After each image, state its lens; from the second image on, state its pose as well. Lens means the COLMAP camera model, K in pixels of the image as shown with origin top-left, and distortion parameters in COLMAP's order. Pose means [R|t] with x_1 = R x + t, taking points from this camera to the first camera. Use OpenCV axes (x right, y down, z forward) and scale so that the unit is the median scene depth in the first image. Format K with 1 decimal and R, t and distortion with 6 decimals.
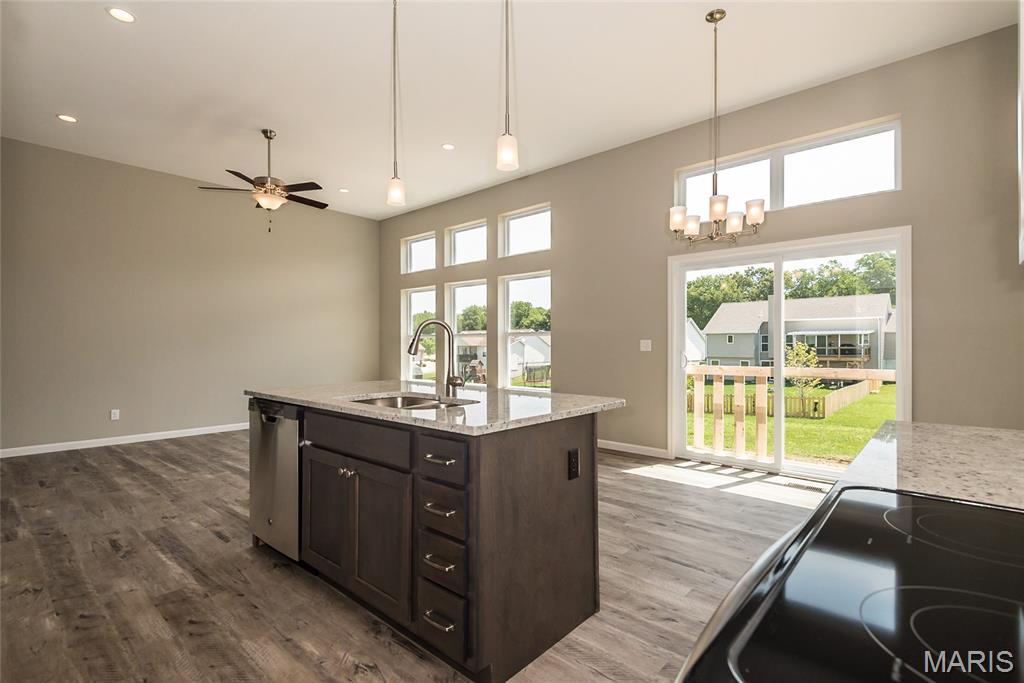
lens RADIAL K [[481.8, 0, 509.0], [0, 481.8, 337.3], [0, 0, 1]] dist [0.015728, -0.002819]
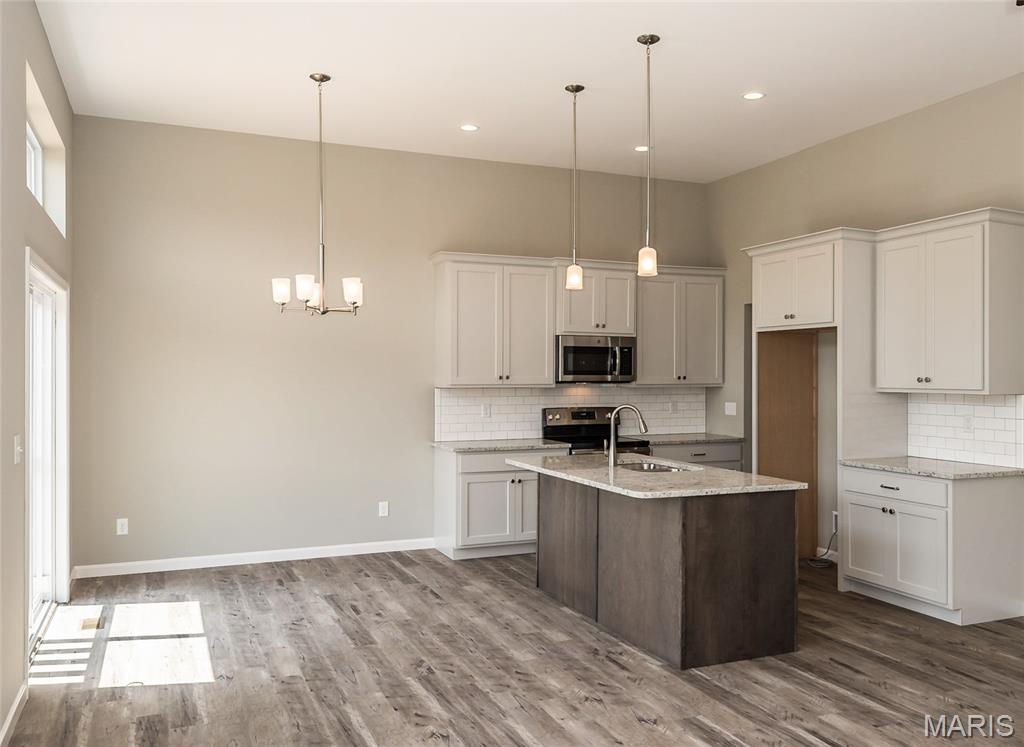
lens RADIAL K [[866.7, 0, 549.7], [0, 866.7, 376.0], [0, 0, 1]] dist [0.024990, -0.003378]
pose [[-0.907844, 0.001862, 0.419304, -0.754598], [-0.004736, 0.999881, -0.014694, -0.063103], [-0.419281, -0.015325, -0.907727, 2.566487]]
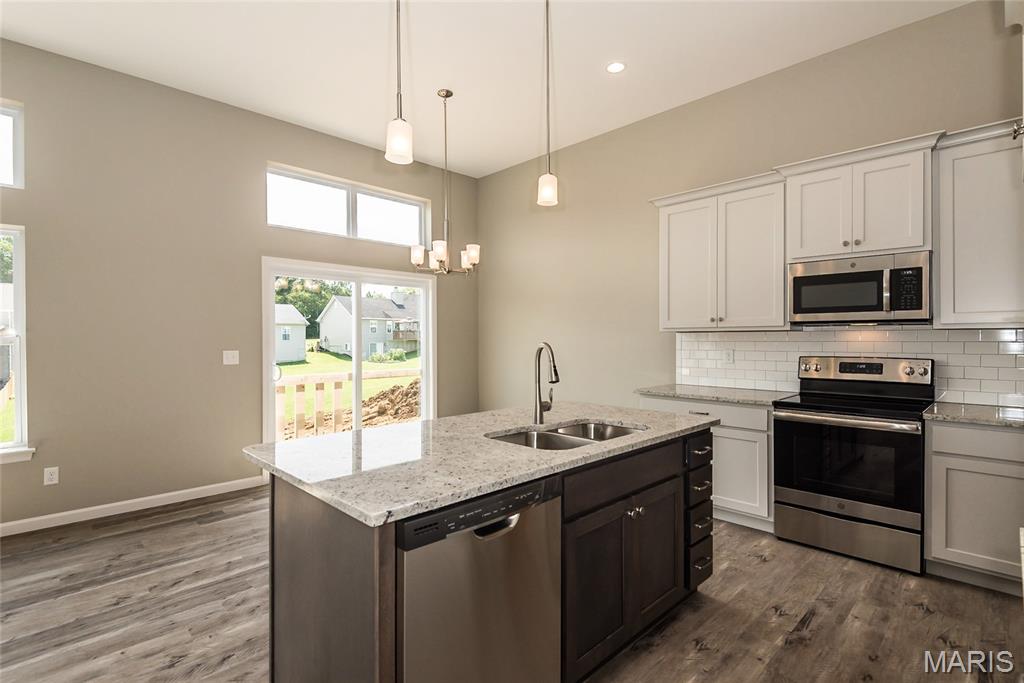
lens RADIAL K [[488.7, 0, 510.2], [0, 488.7, 341.0], [0, 0, 1]] dist [0.006323, -0.004636]
pose [[0.062466, -0.000334, 0.998047, -0.895970], [-0.014065, 0.999900, 0.001215, -0.033024], [-0.997948, -0.014114, 0.062455, 0.825013]]
